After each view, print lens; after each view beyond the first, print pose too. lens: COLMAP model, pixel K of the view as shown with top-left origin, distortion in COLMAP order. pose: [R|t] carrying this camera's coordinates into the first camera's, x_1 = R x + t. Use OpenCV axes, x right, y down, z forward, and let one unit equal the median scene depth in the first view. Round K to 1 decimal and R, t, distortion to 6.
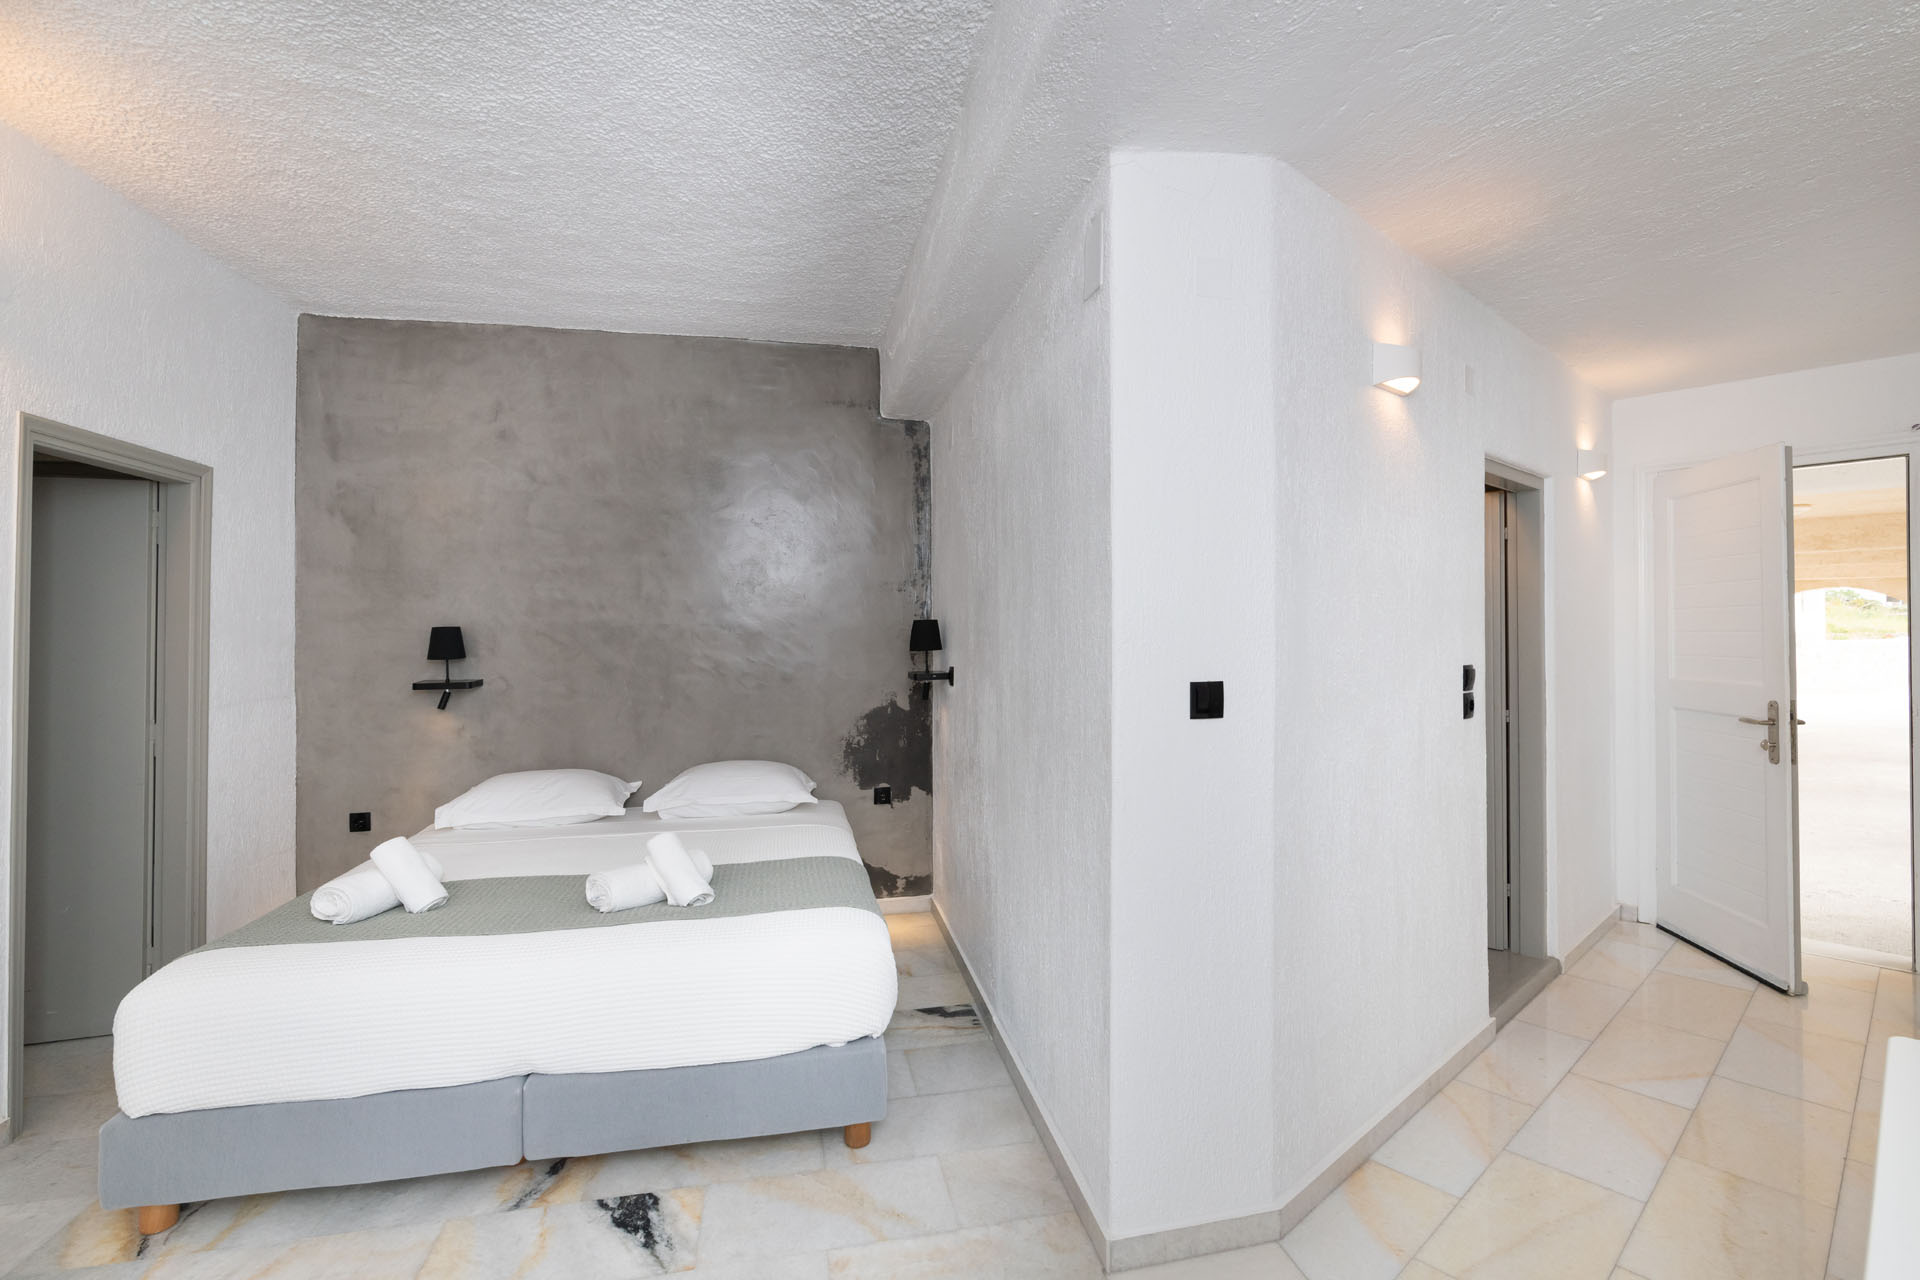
lens RADIAL K [[875.7, 0, 965.0], [0, 875.7, 632.0], [0, 0, 1]] dist [0.018213, -0.000804]
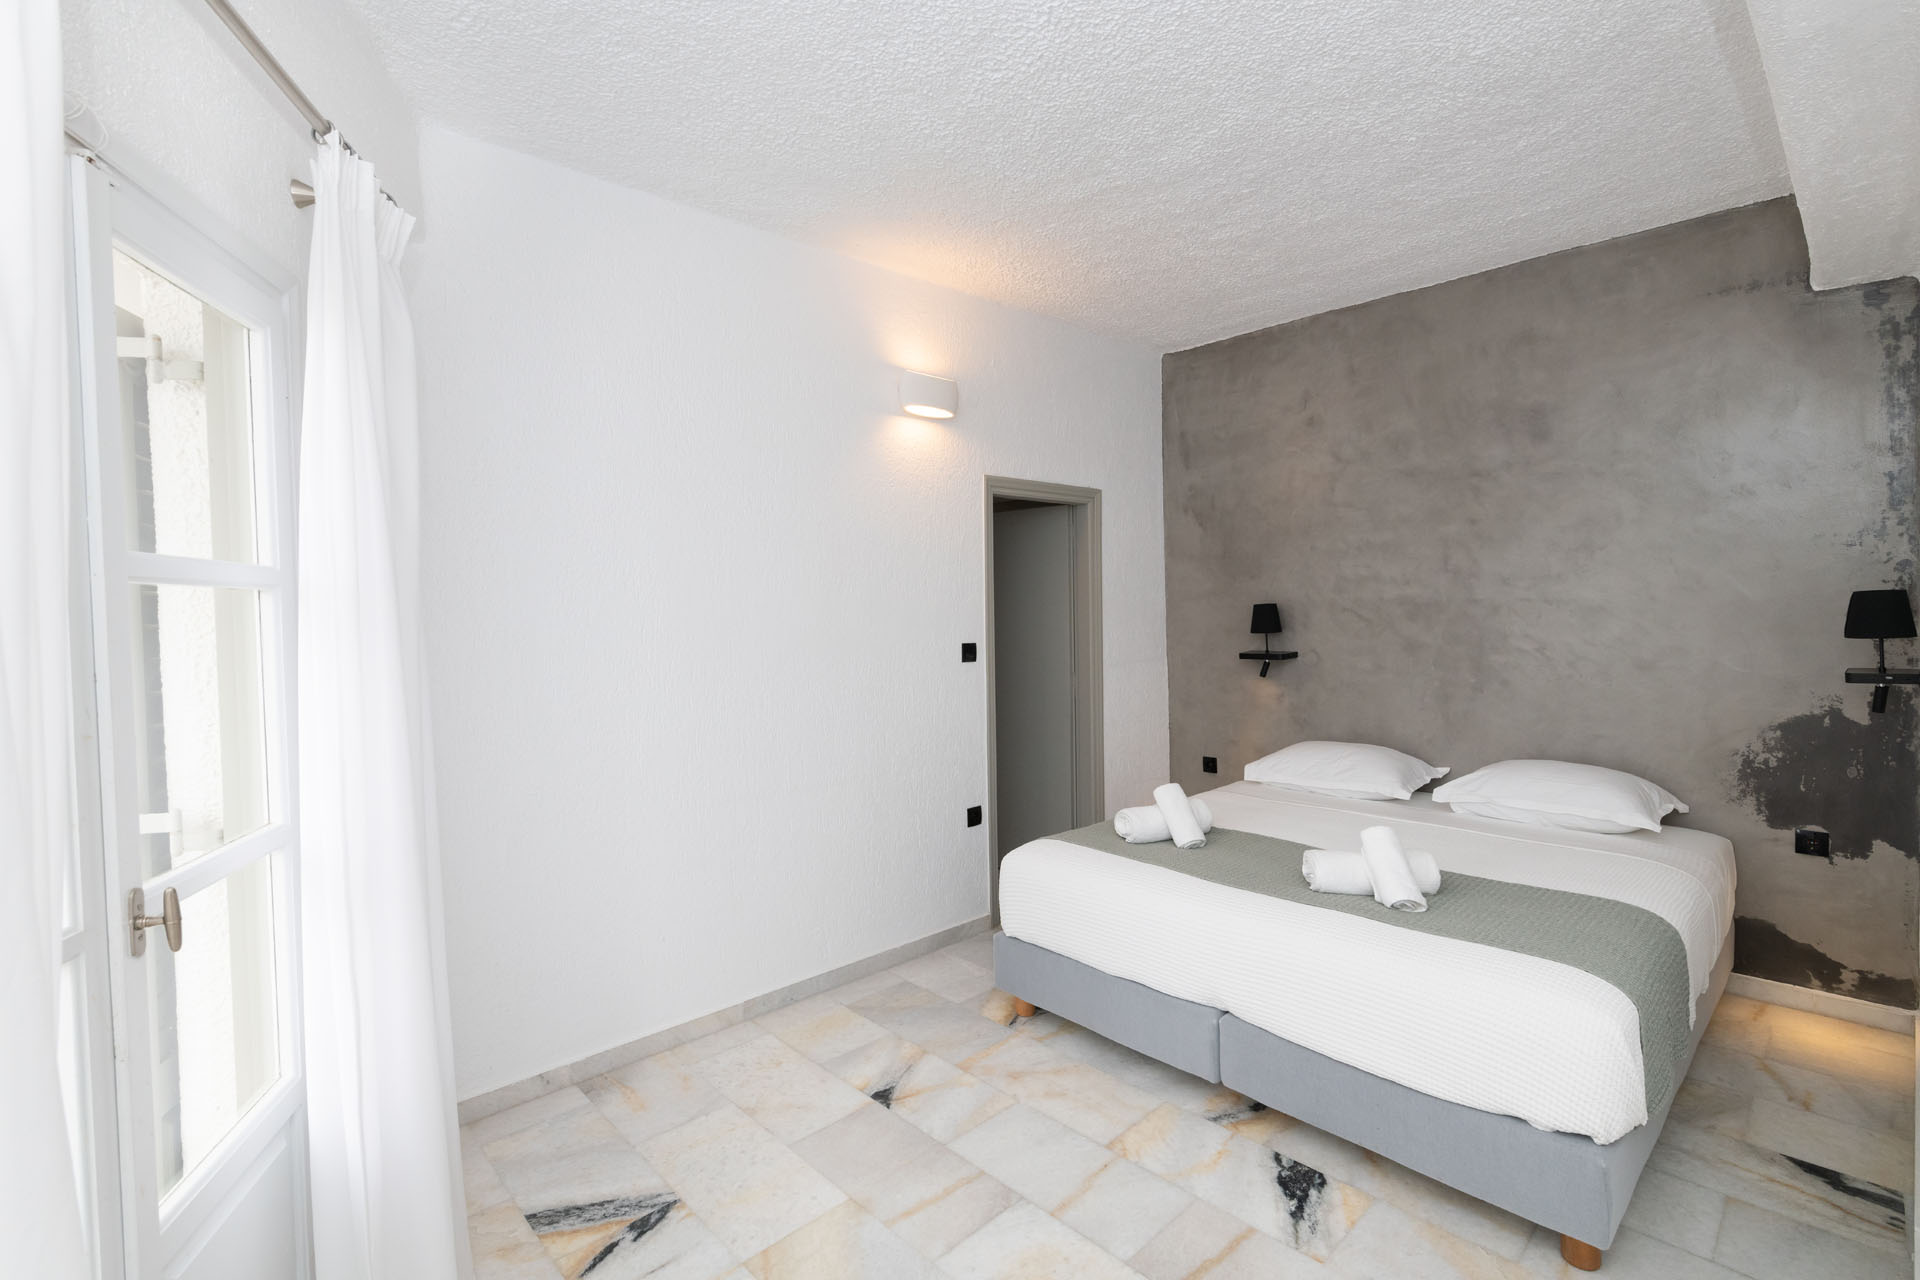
lens RADIAL K [[875.7, 0, 959.5], [0, 875.7, 640.1], [0, 0, 1]] dist [0.018213, -0.000804]
pose [[0.548277, 0.031044, -0.835720, 0.138563], [0.013815, 0.998838, 0.046167, -0.017647], [0.836183, -0.036858, 0.547211, 0.065735]]
